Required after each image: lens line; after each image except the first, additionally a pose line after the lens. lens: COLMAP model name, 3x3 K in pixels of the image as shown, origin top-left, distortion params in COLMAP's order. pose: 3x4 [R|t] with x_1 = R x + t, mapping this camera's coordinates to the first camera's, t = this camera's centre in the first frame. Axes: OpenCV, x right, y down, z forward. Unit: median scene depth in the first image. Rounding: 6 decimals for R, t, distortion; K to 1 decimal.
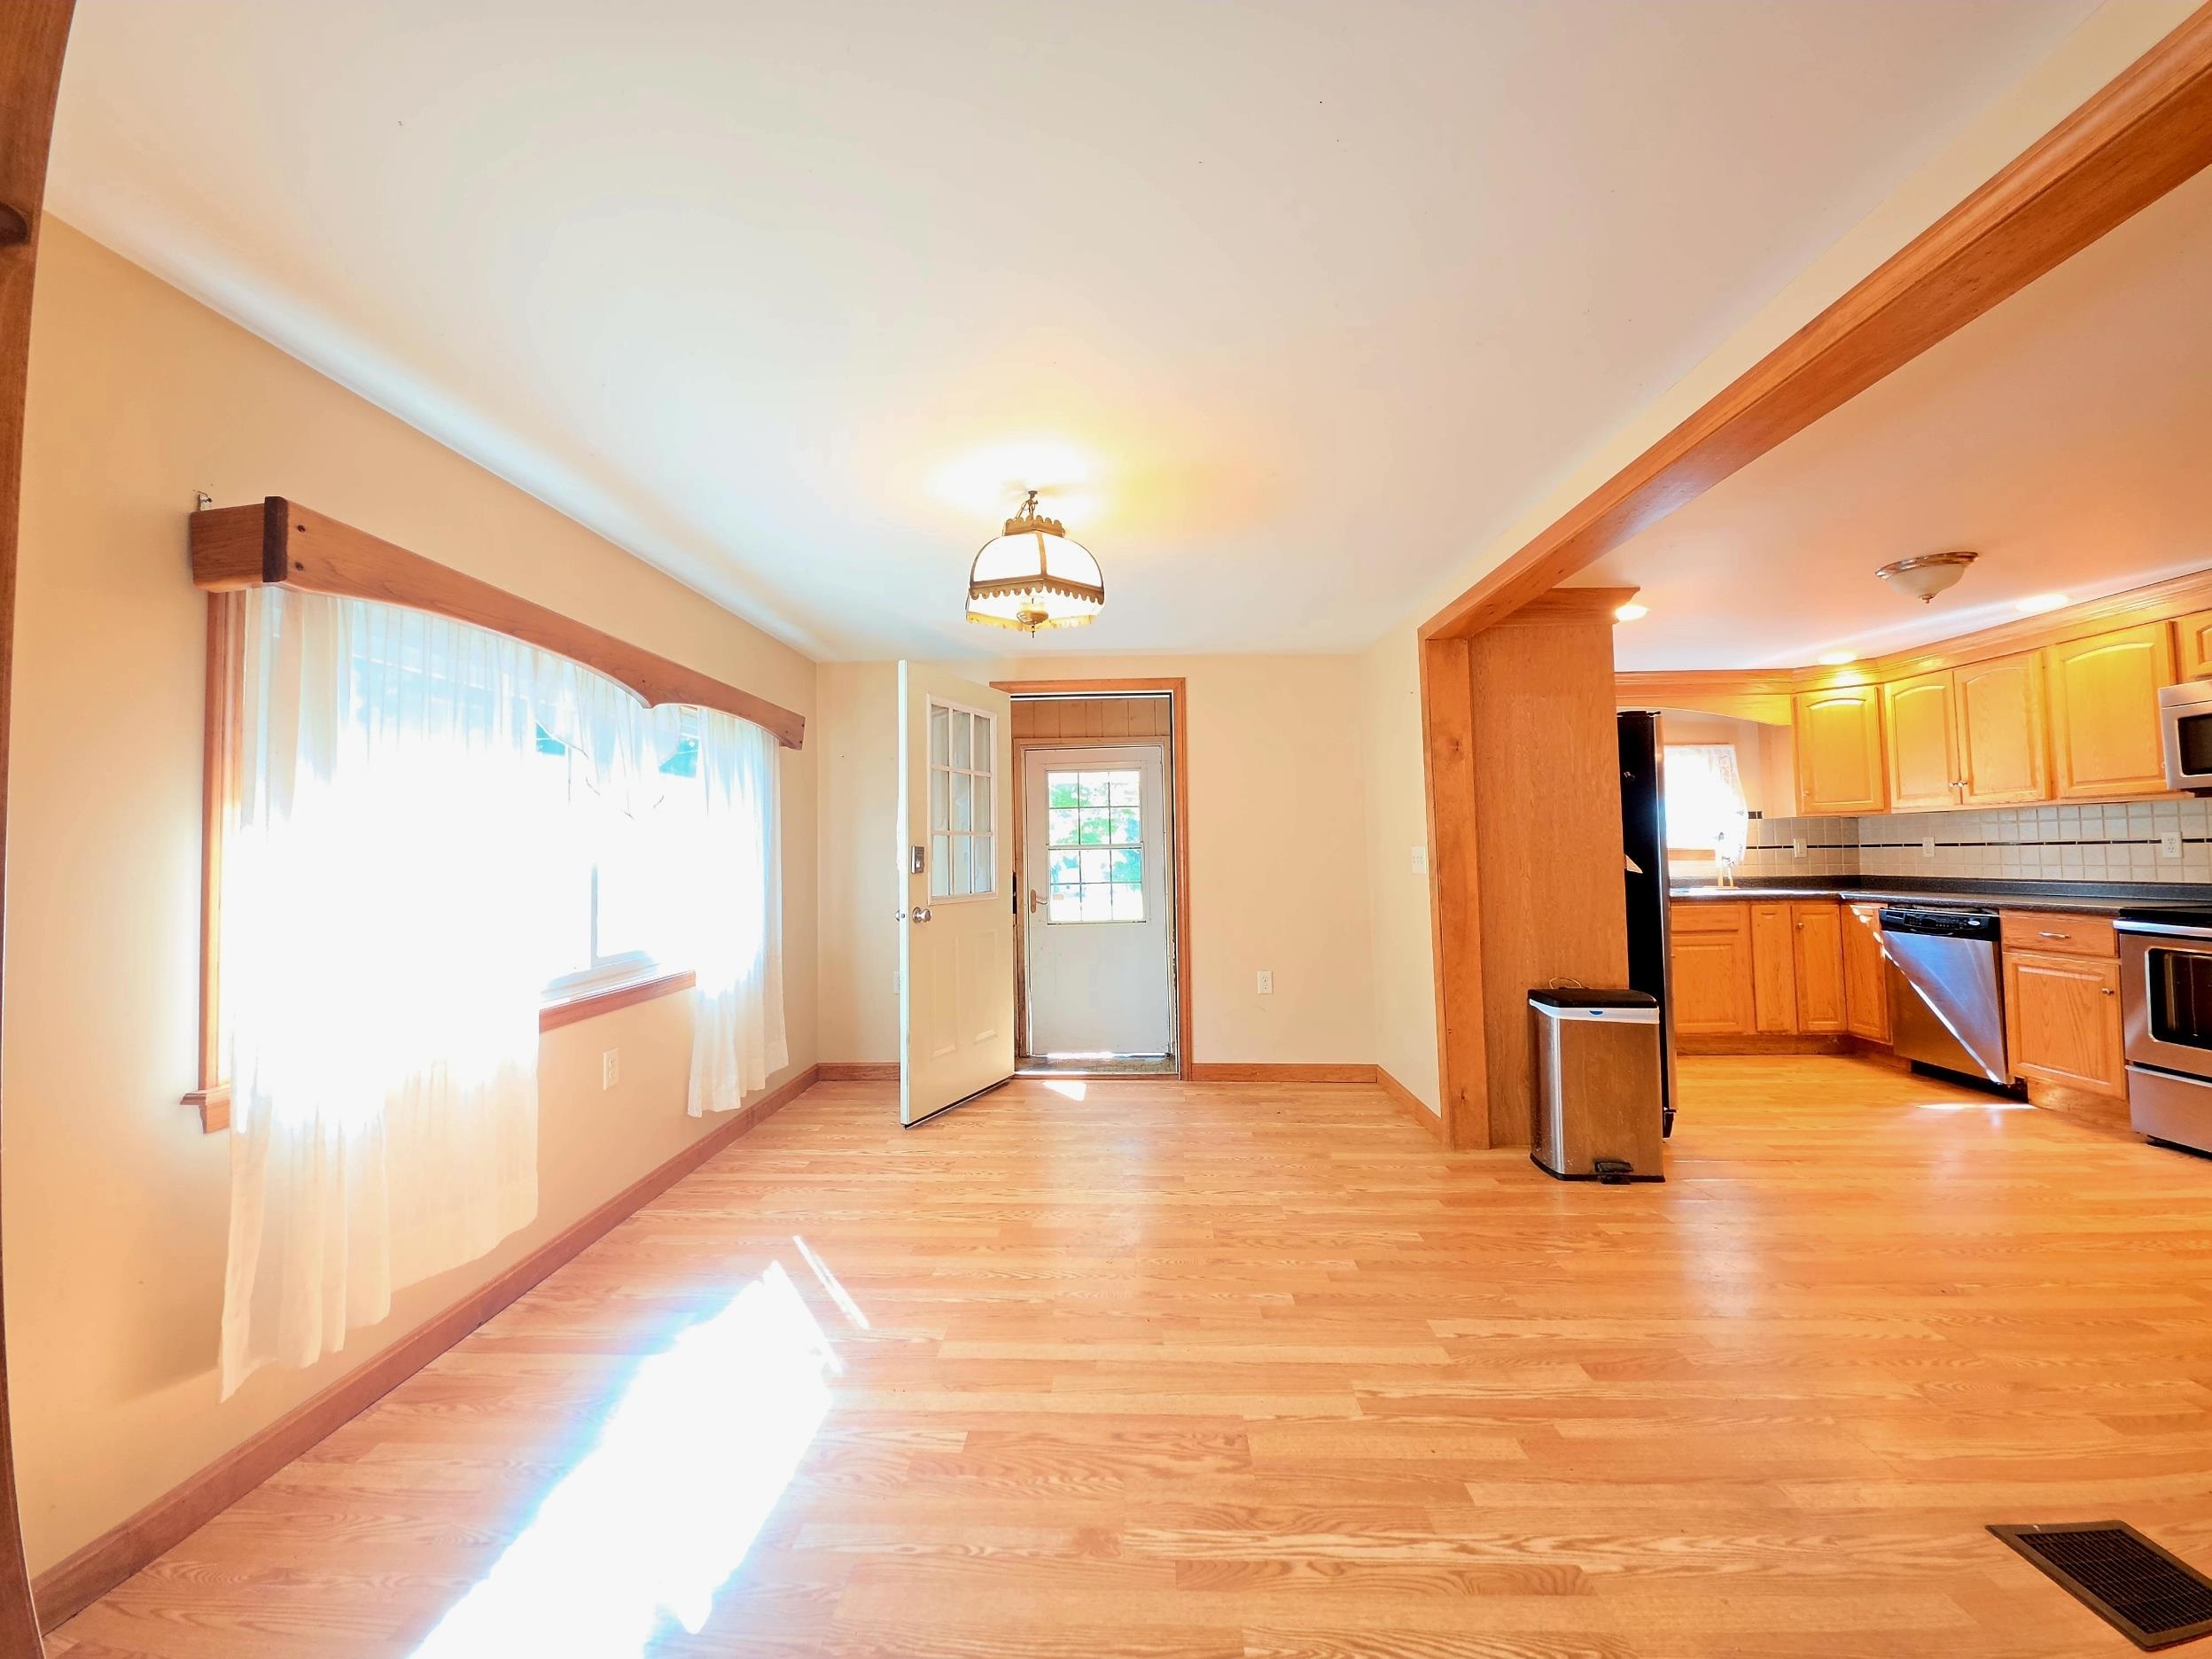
lens RADIAL K [[874.3, 0, 1103.1], [0, 874.3, 816.0], [0, 0, 1]] dist [0.010691, -0.006657]
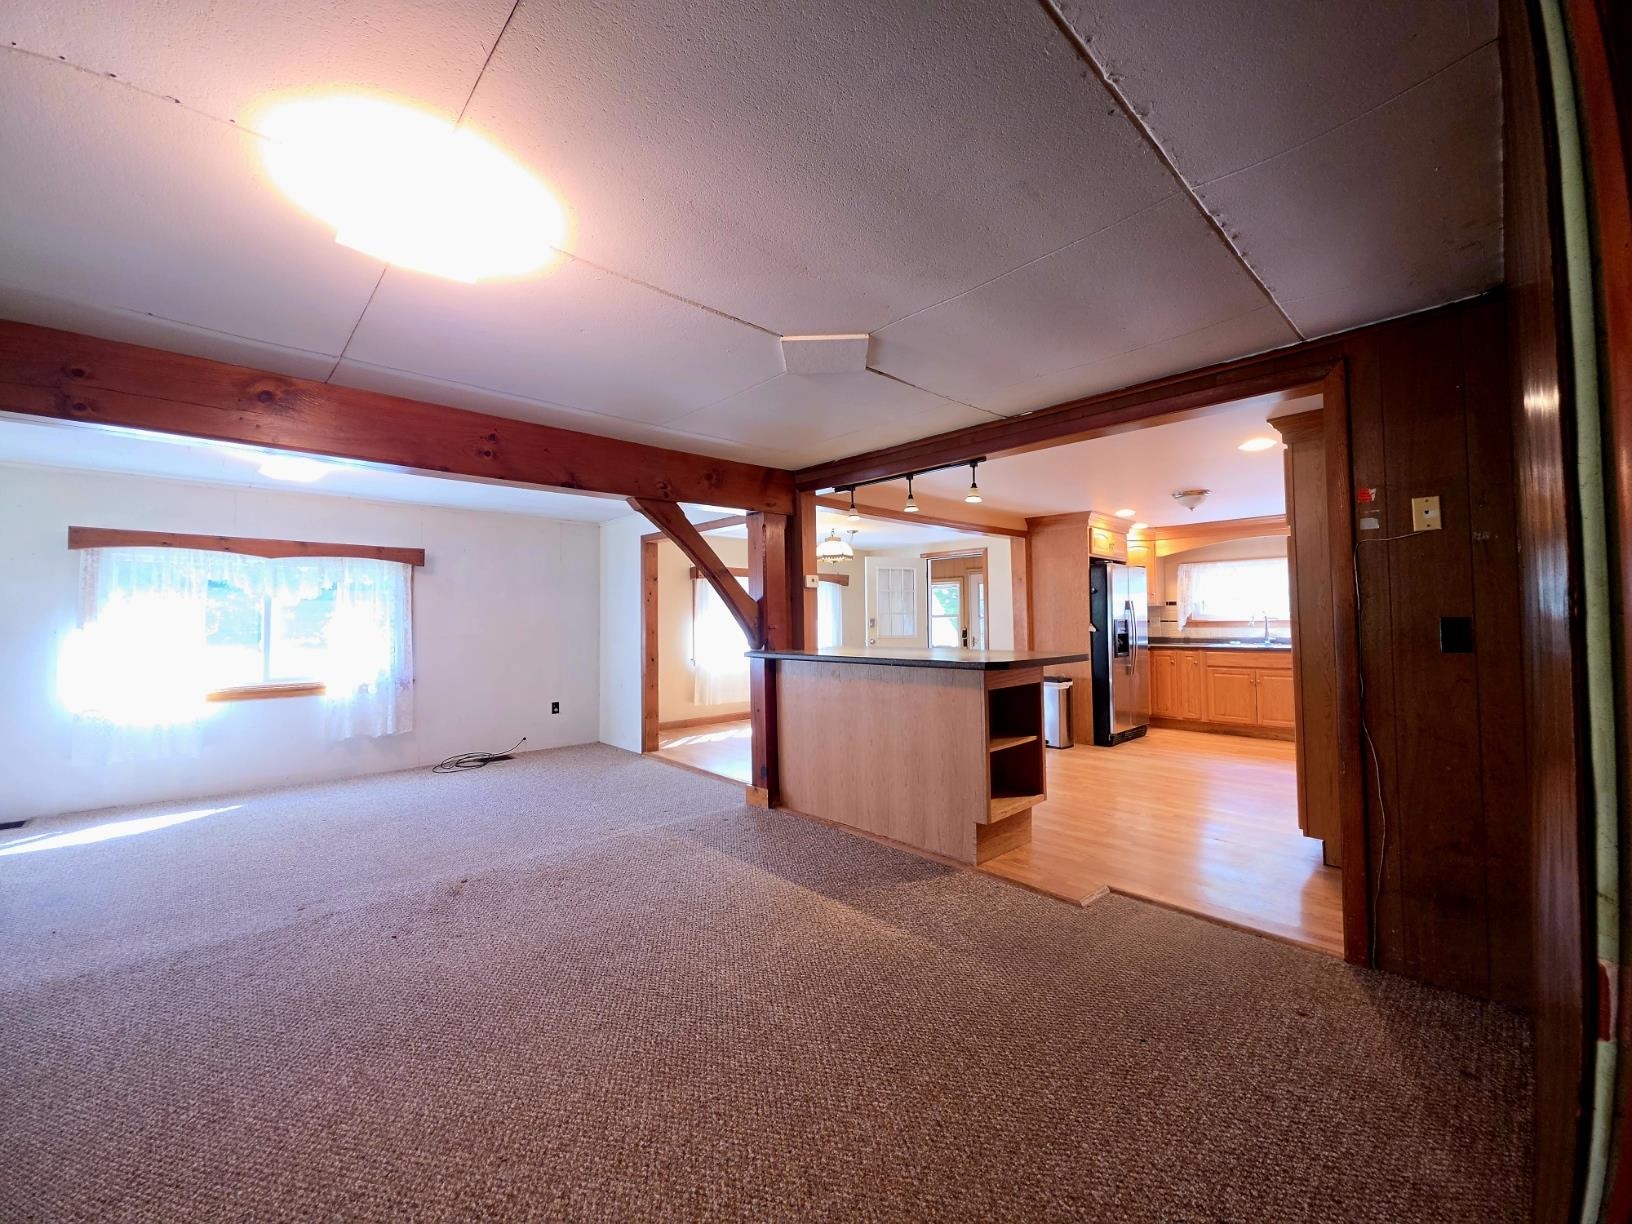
lens RADIAL K [[645.1, 0, 810.2], [0, 645.1, 602.9], [0, 0, 1]] dist [0.010691, -0.006657]
pose [[0.706042, -0.013362, -0.708044, 1.288383], [0.030066, 0.999486, 0.011119, -0.054136], [0.707531, -0.029139, 0.706081, -0.757493]]
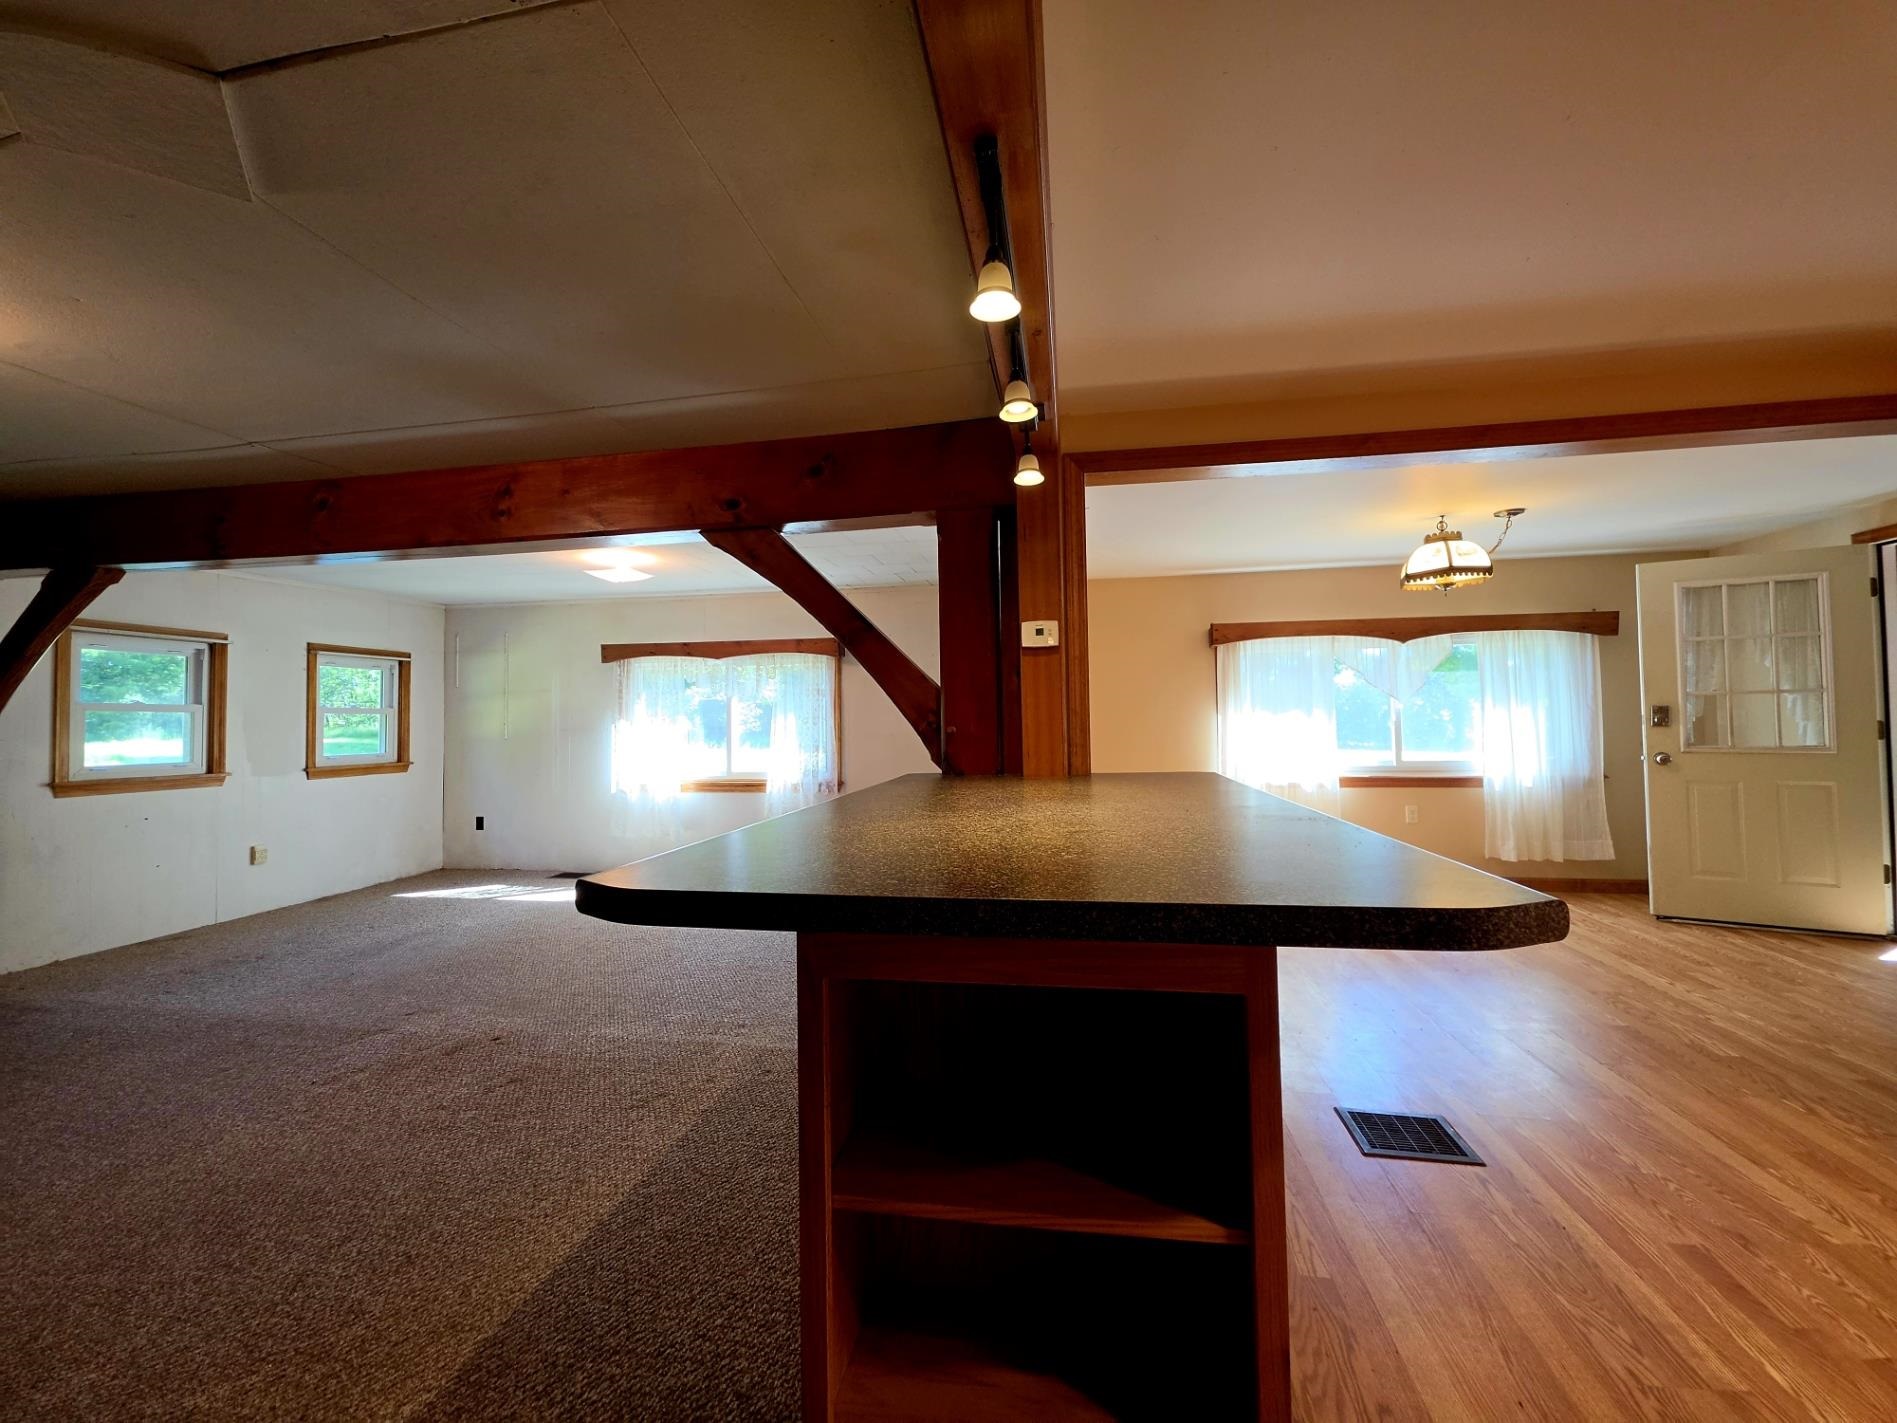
lens RADIAL K [[749.8, 0, 953.6], [0, 749.8, 706.2], [0, 0, 1]] dist [0.010691, -0.006657]
pose [[-0.135232, -0.003319, -0.990808, 1.103448], [0.058064, 0.998249, -0.011269, -0.014703], [0.989111, -0.059054, -0.134803, 0.122375]]
